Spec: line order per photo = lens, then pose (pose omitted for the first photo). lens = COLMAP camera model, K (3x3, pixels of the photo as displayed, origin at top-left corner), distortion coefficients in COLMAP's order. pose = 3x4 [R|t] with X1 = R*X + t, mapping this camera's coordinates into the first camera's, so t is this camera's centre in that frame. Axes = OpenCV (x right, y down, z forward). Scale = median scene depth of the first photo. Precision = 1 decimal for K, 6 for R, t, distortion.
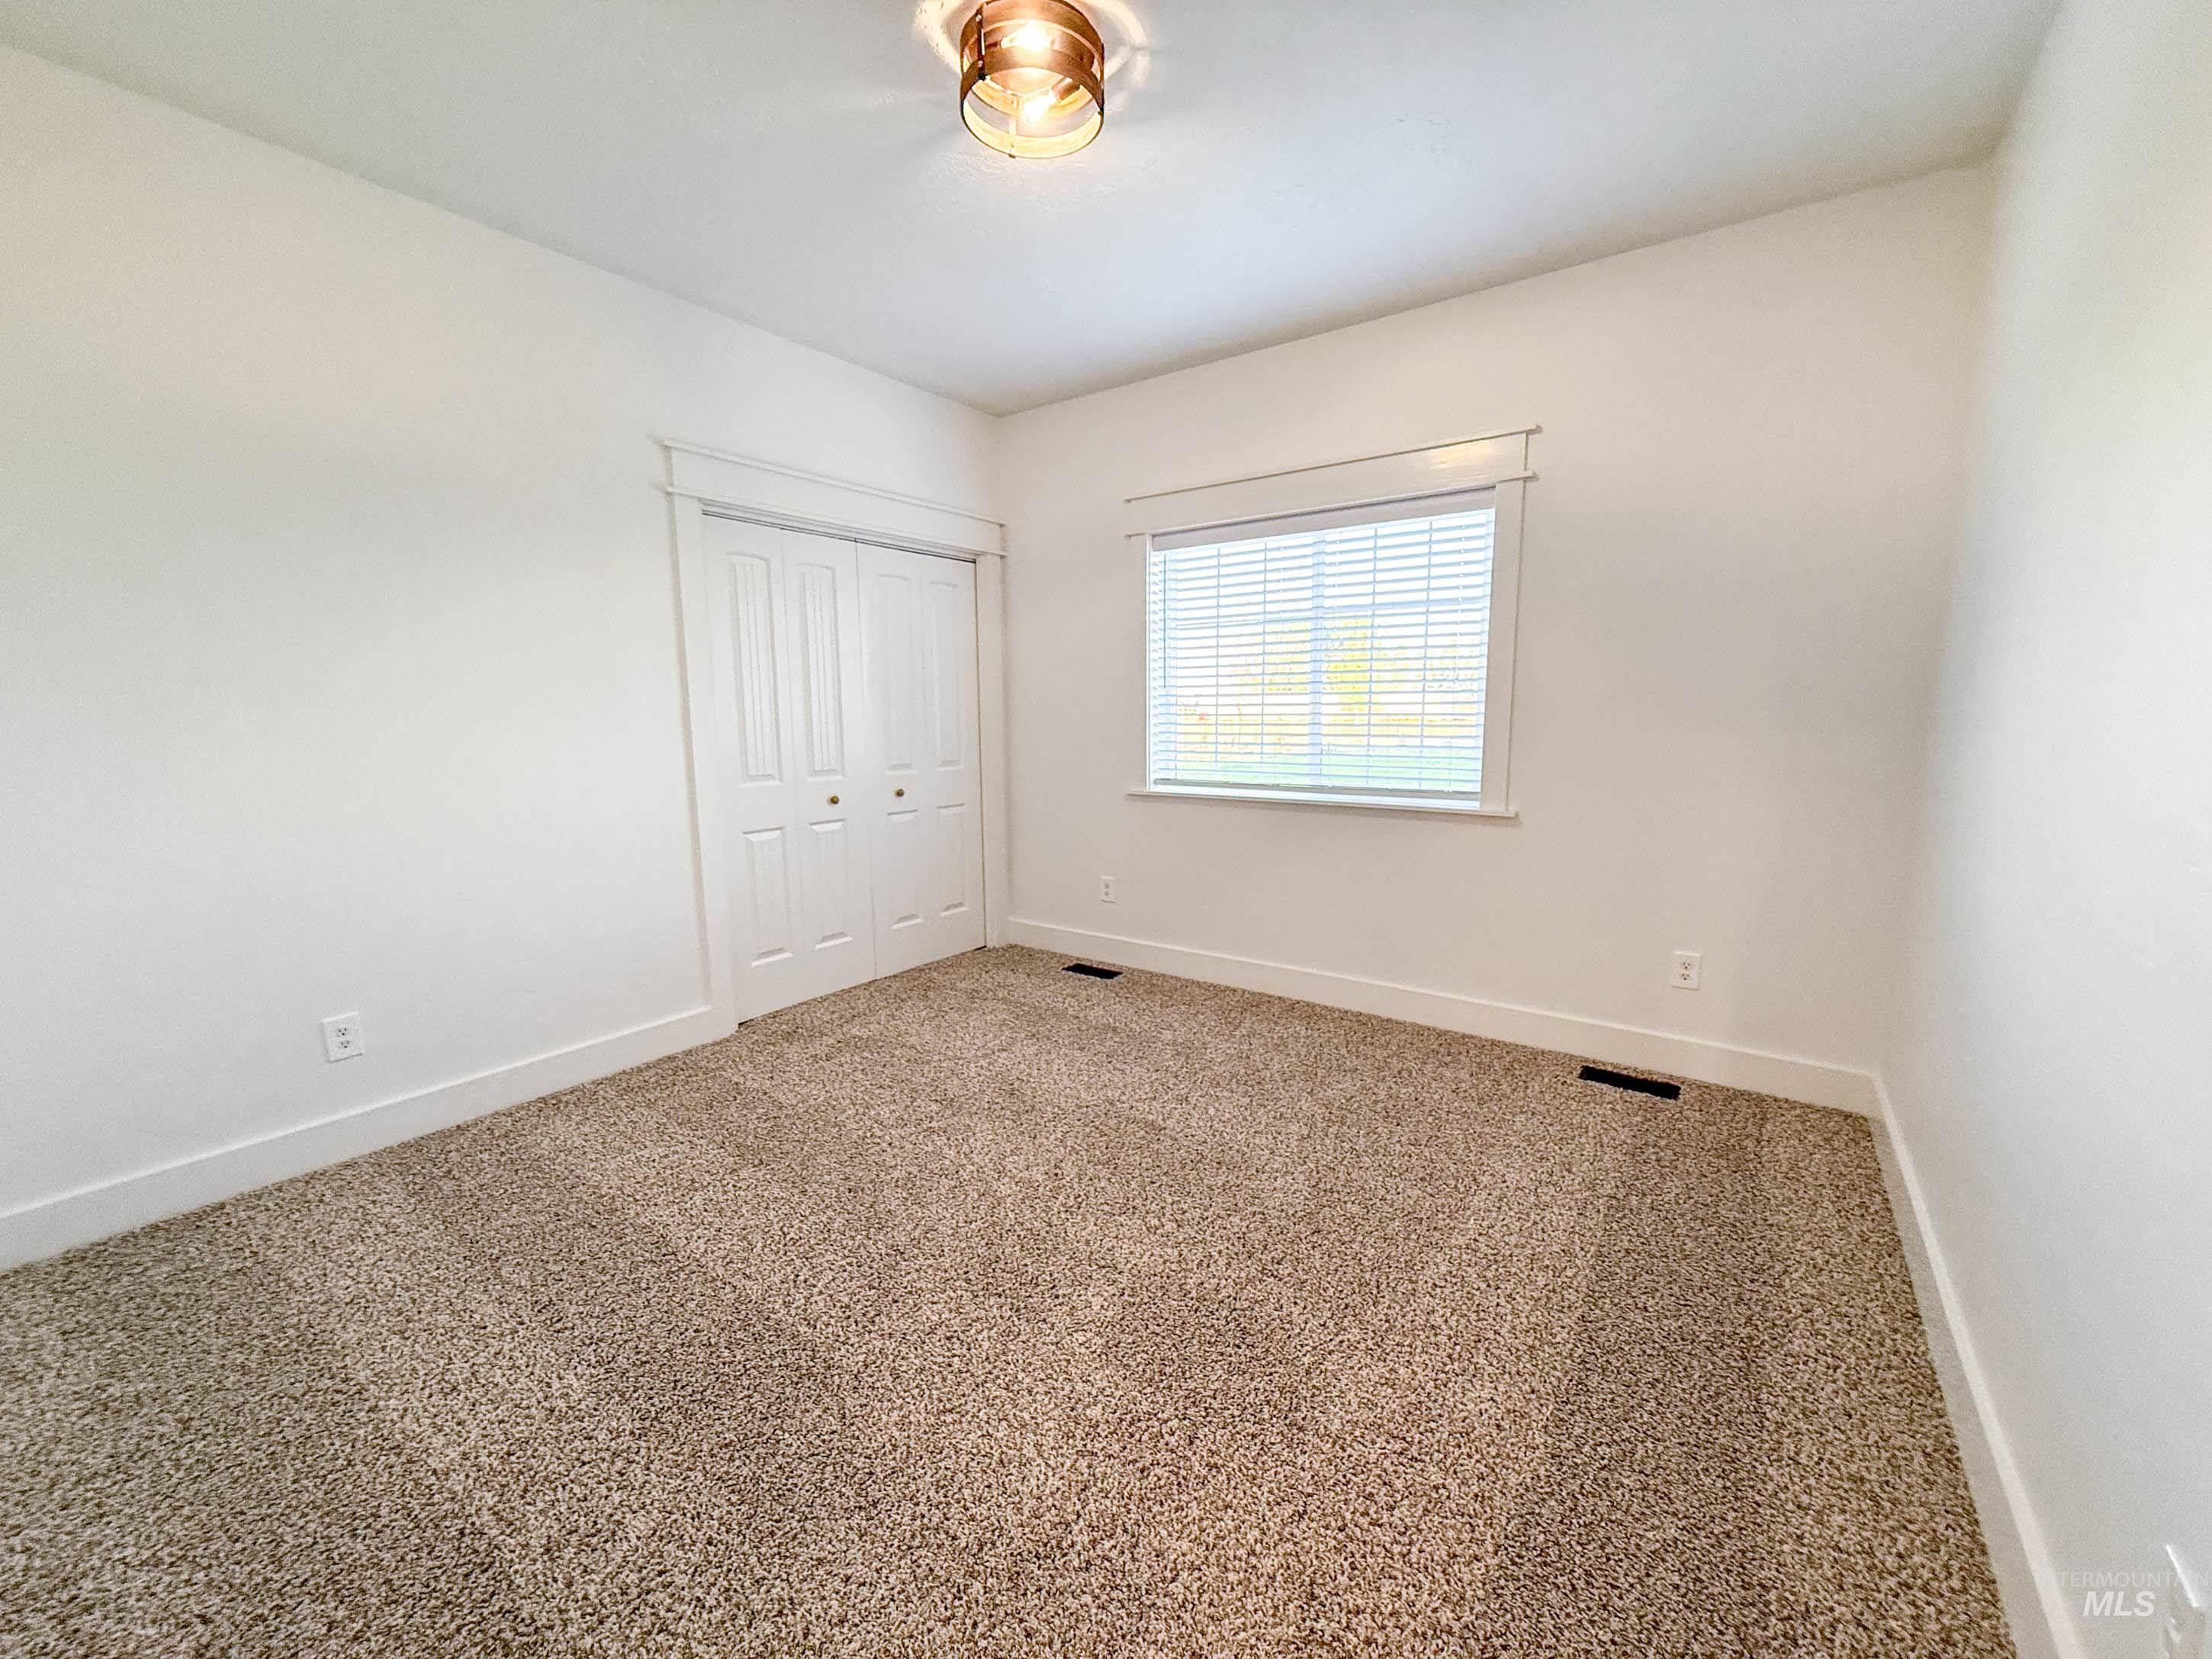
lens RADIAL K [[880.8, 0, 1107.4], [0, 880.8, 832.3], [0, 0, 1]] dist [0.001304, -0.000218]
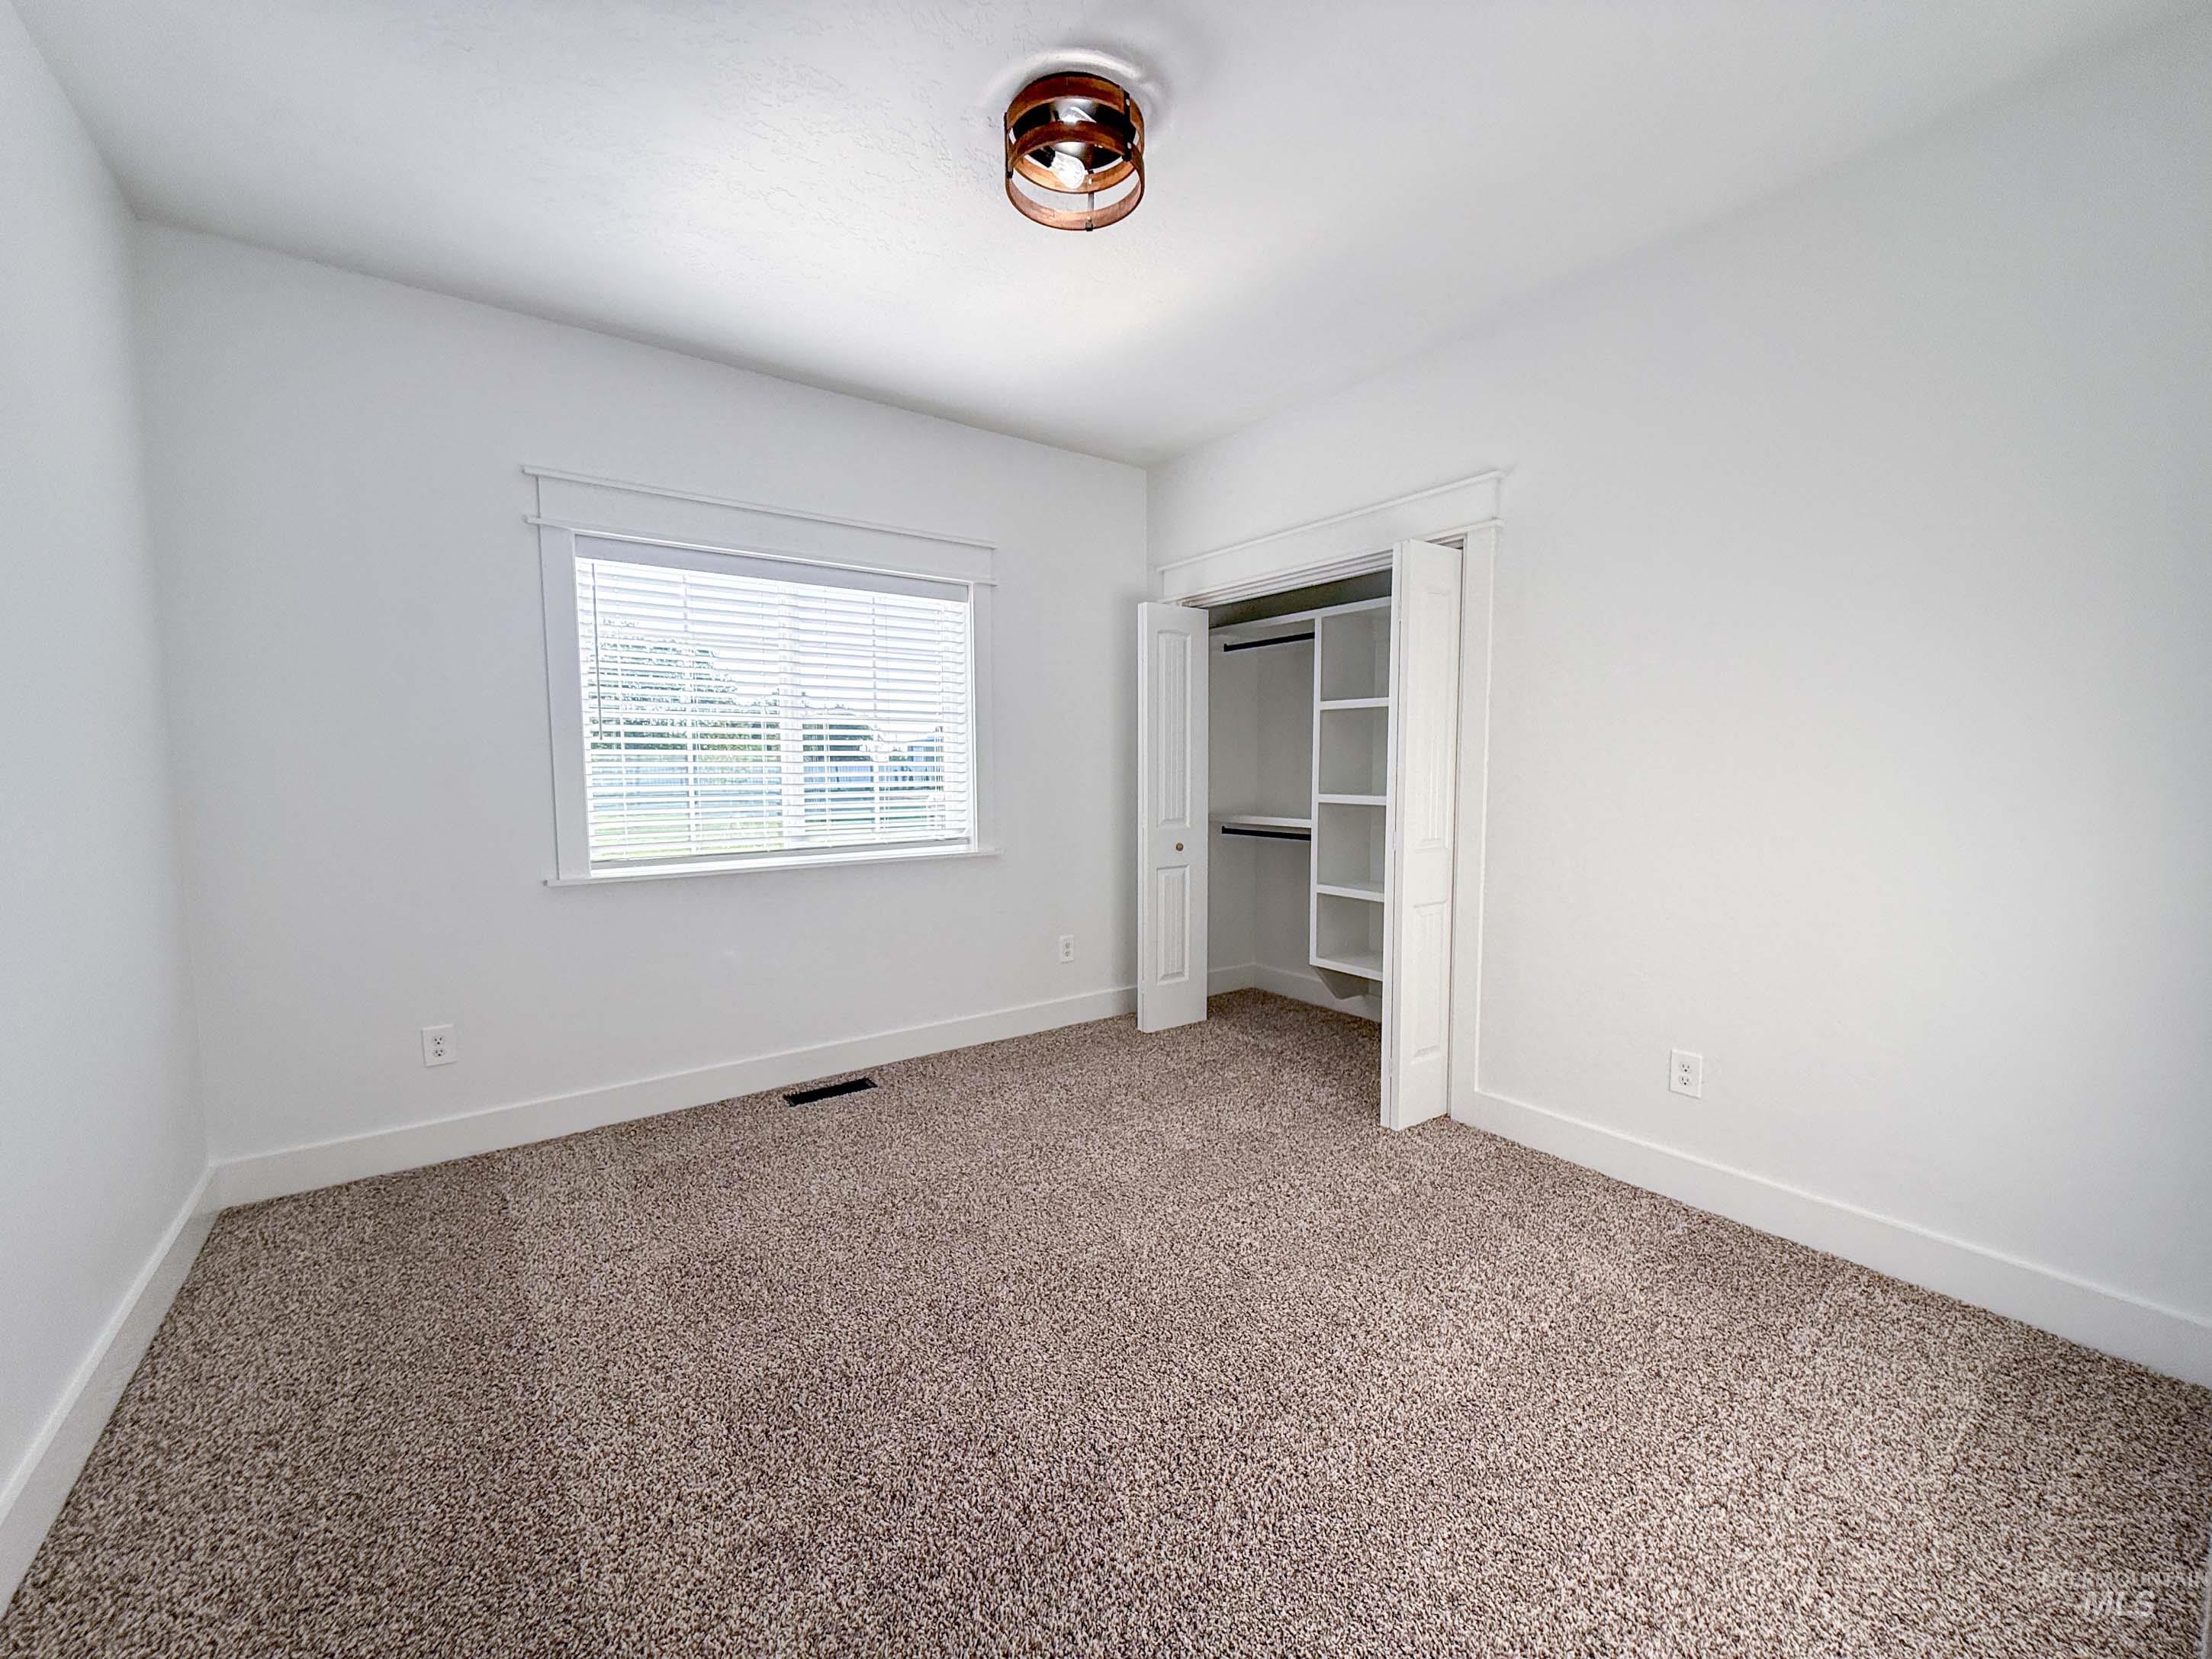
lens RADIAL K [[880.8, 0, 1107.4], [0, 880.8, 832.3], [0, 0, 1]] dist [0.001304, -0.000218]
pose [[0.308332, -0.068734, 0.948792, -0.531066], [0.134796, 0.990479, 0.027949, -0.049637], [-0.941680, 0.119276, 0.314662, 0.375805]]
